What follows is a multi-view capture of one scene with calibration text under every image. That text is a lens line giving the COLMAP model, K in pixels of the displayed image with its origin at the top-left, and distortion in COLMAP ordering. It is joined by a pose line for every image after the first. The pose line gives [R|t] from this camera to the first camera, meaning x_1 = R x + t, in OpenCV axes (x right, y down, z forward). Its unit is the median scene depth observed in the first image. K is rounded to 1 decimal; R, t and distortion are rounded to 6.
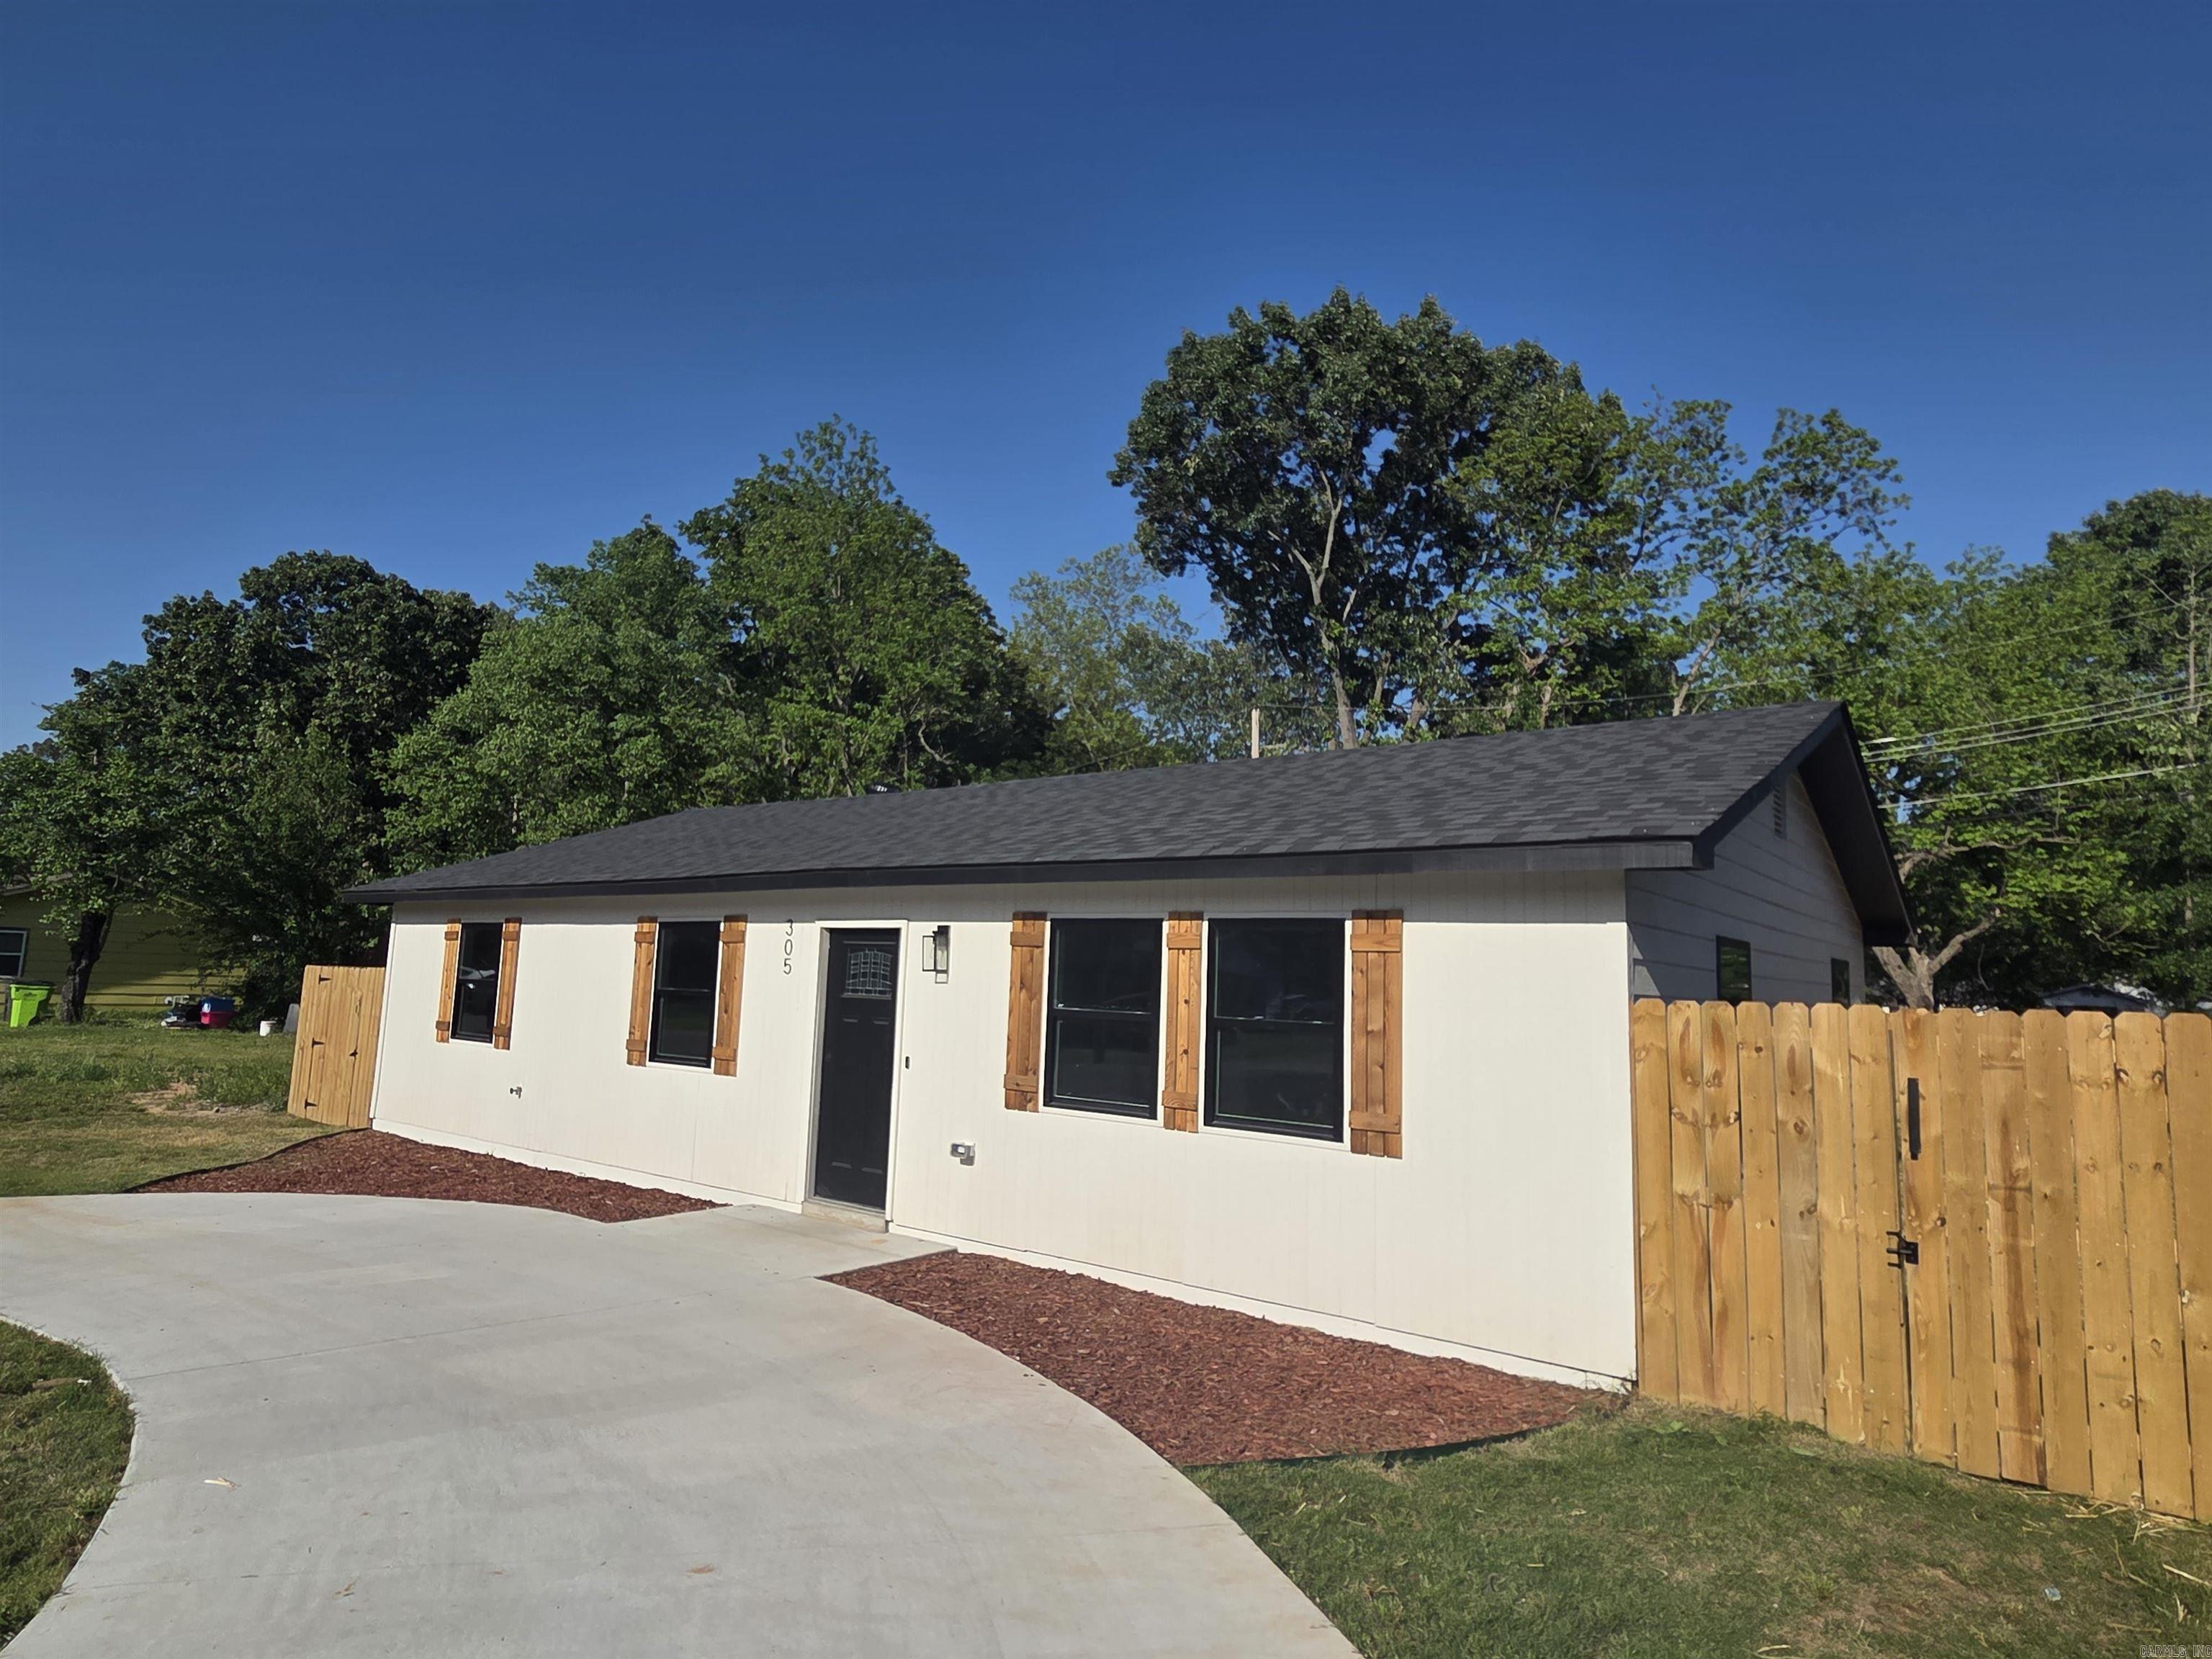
lens RADIAL K [[1150.7, 0, 1203.4], [0, 1150.7, 833.4], [0, 0, 1]] dist [0.010518, -0.000350]
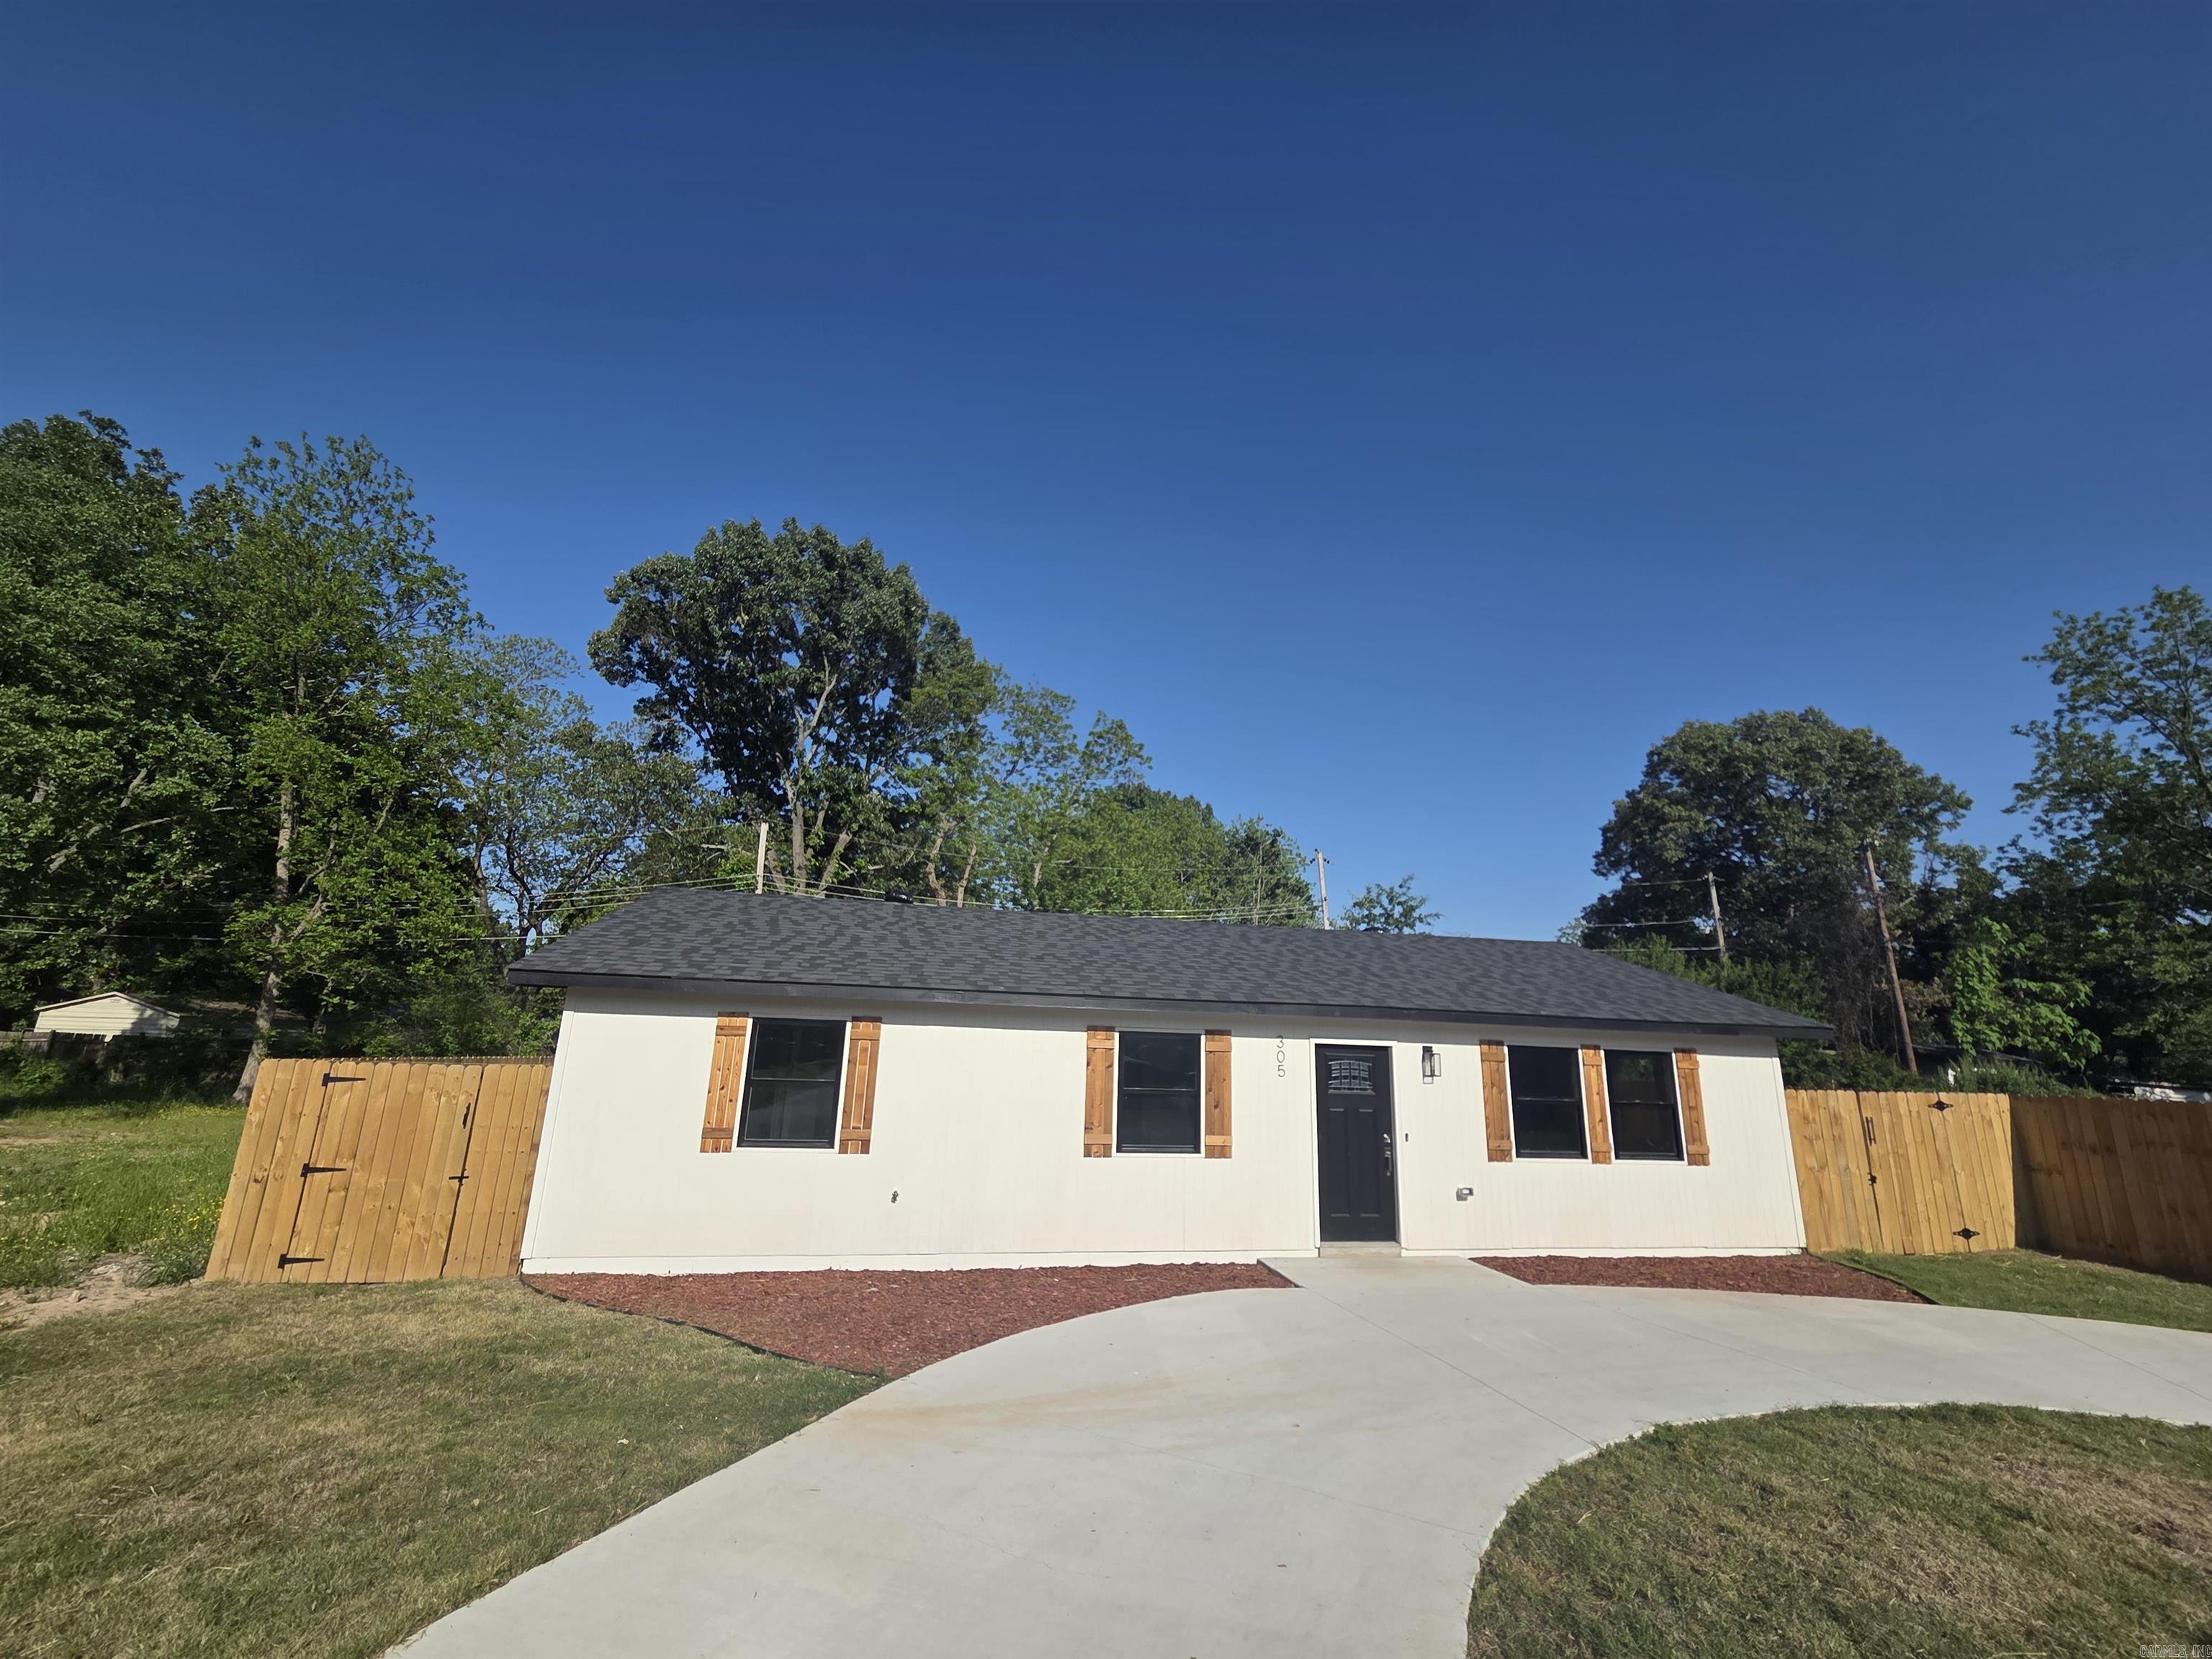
lens RADIAL K [[891.4, 0, 1106.0], [0, 891.4, 829.5], [0, 0, 1]] dist [0.002097, -0.000225]
pose [[0.711013, 0.183541, 0.678803, -1.624198], [-0.092075, 0.981324, -0.168895, 0.040114], [-0.697124, 0.057586, 0.714634, 0.468047]]
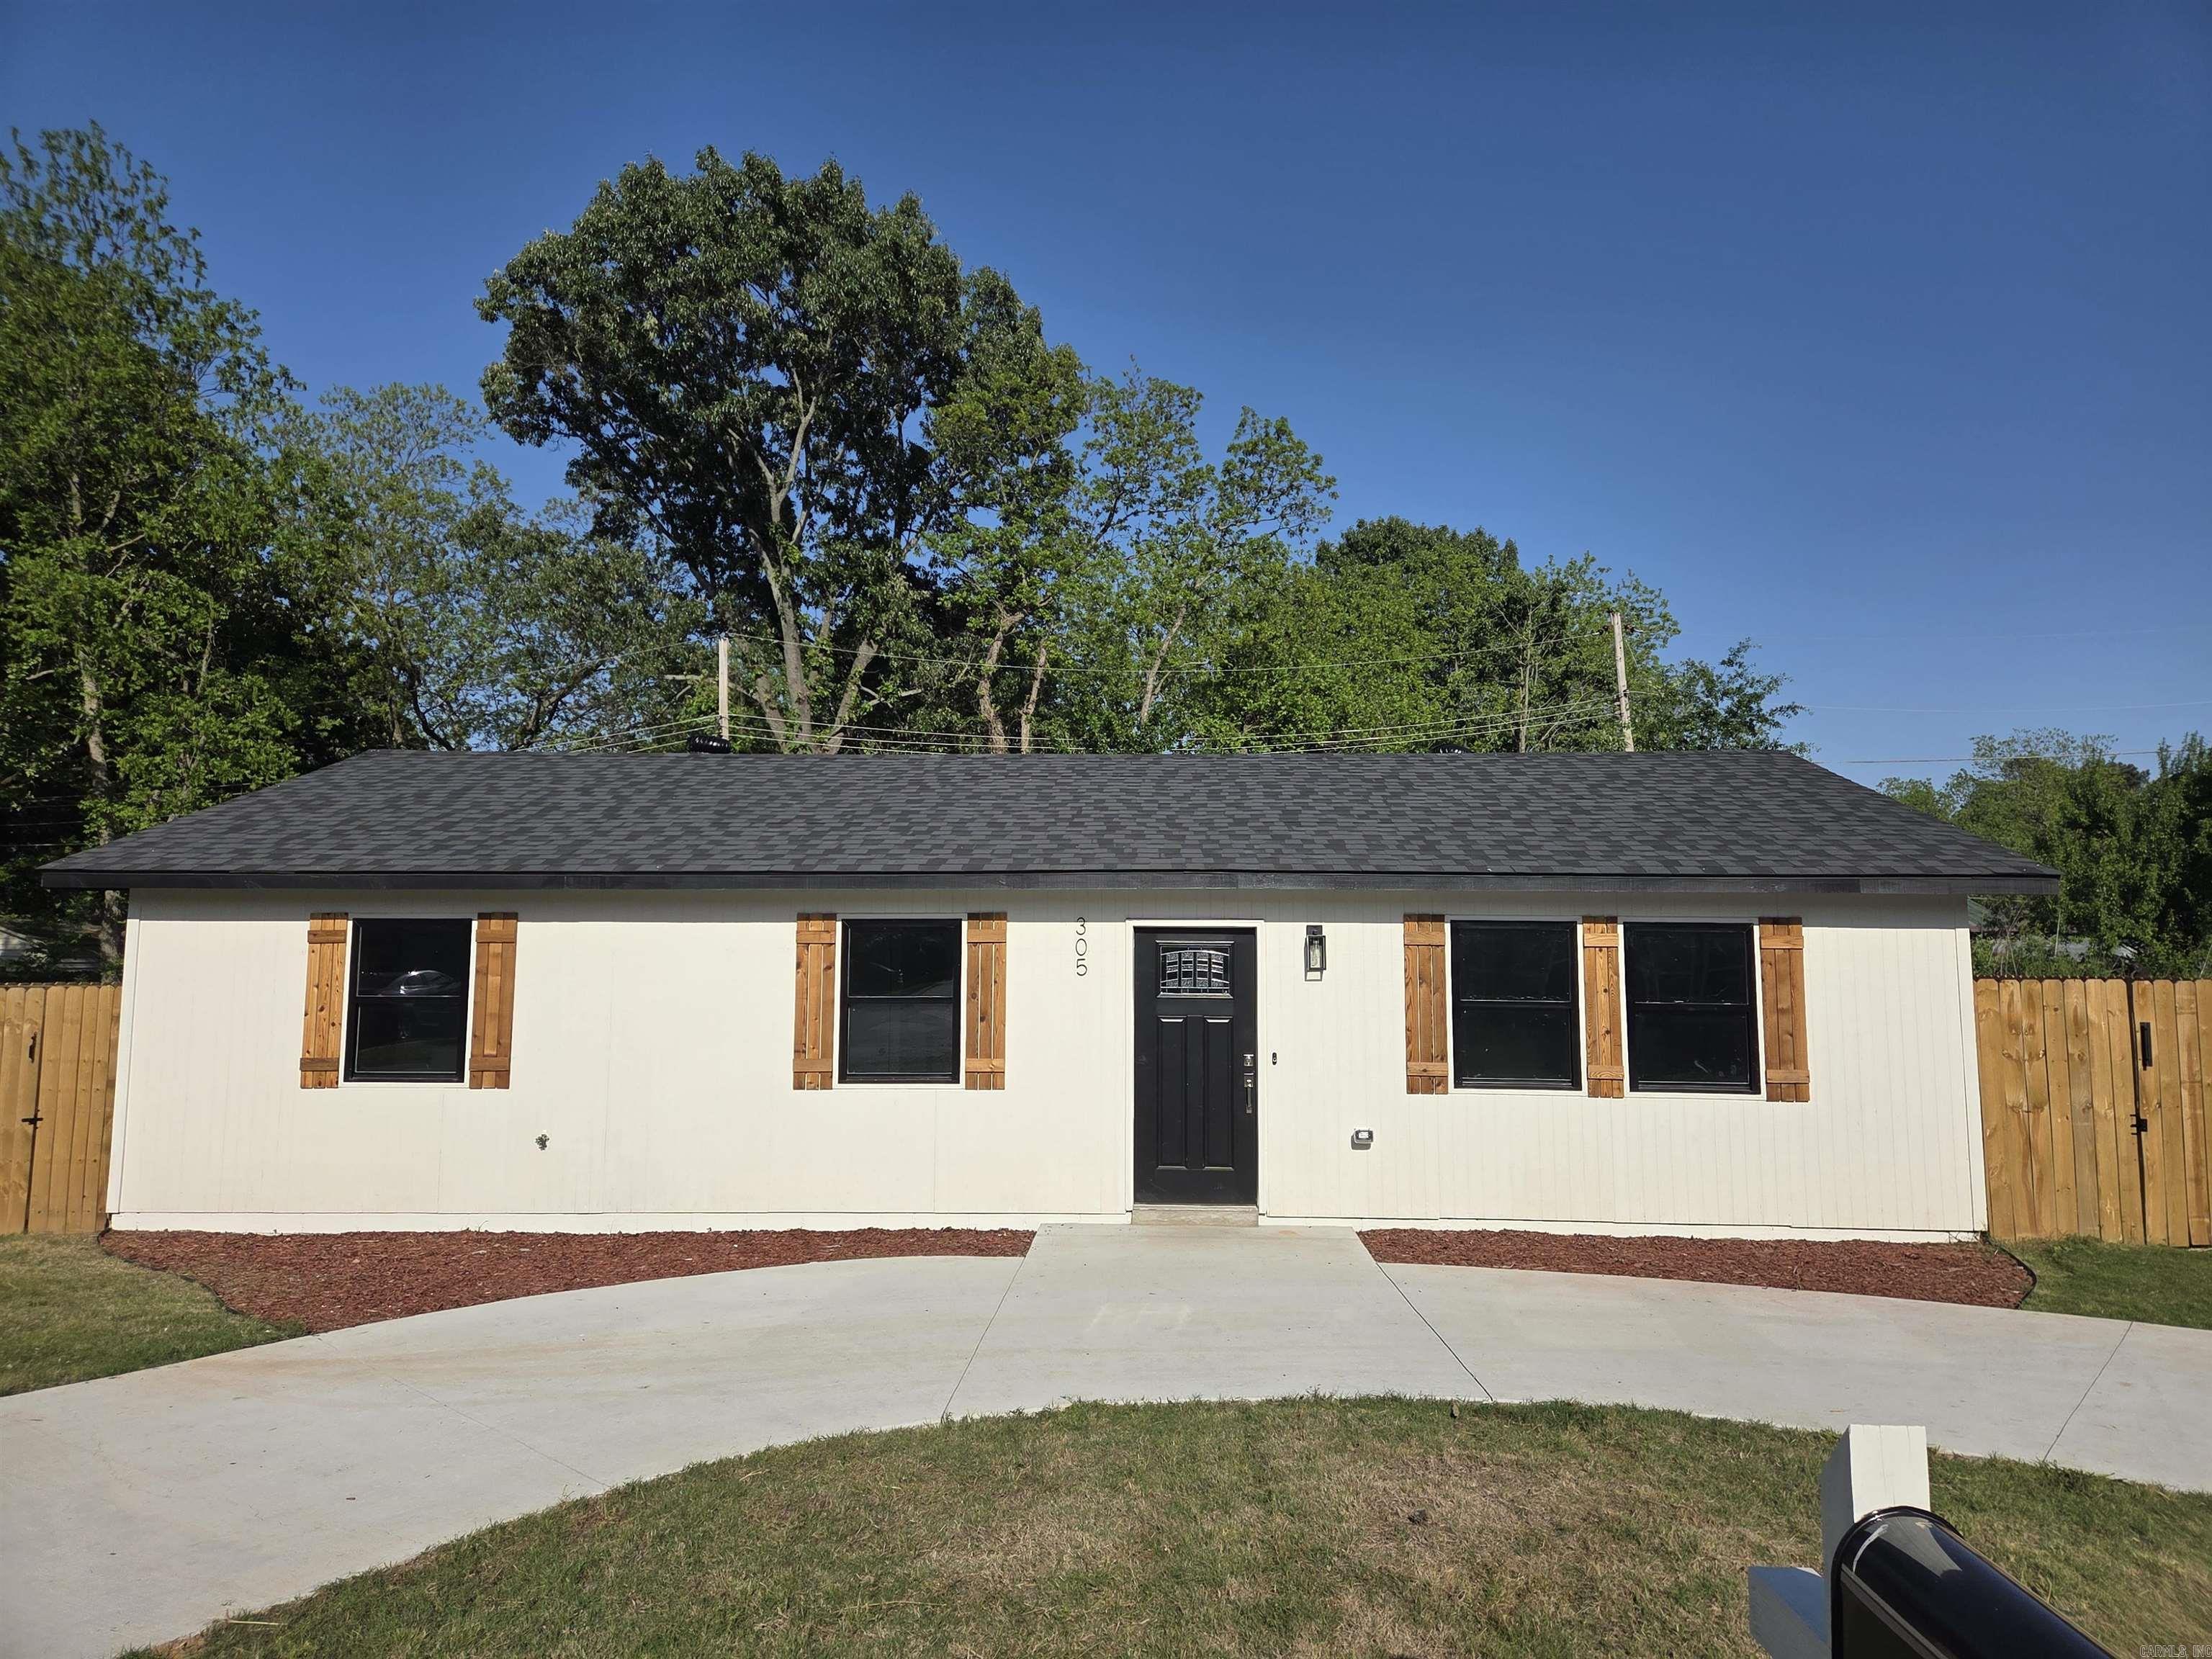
lens RADIAL K [[1436.4, 0, 1106.0], [0, 1436.4, 829.5], [0, 0, 1]] dist [0.081730, -0.068999]
pose [[0.851612, 0.040889, 0.522575, -1.222772], [-0.046417, 0.998919, -0.002517, 0.004785], [-0.522113, -0.022113, 0.852590, -0.020115]]
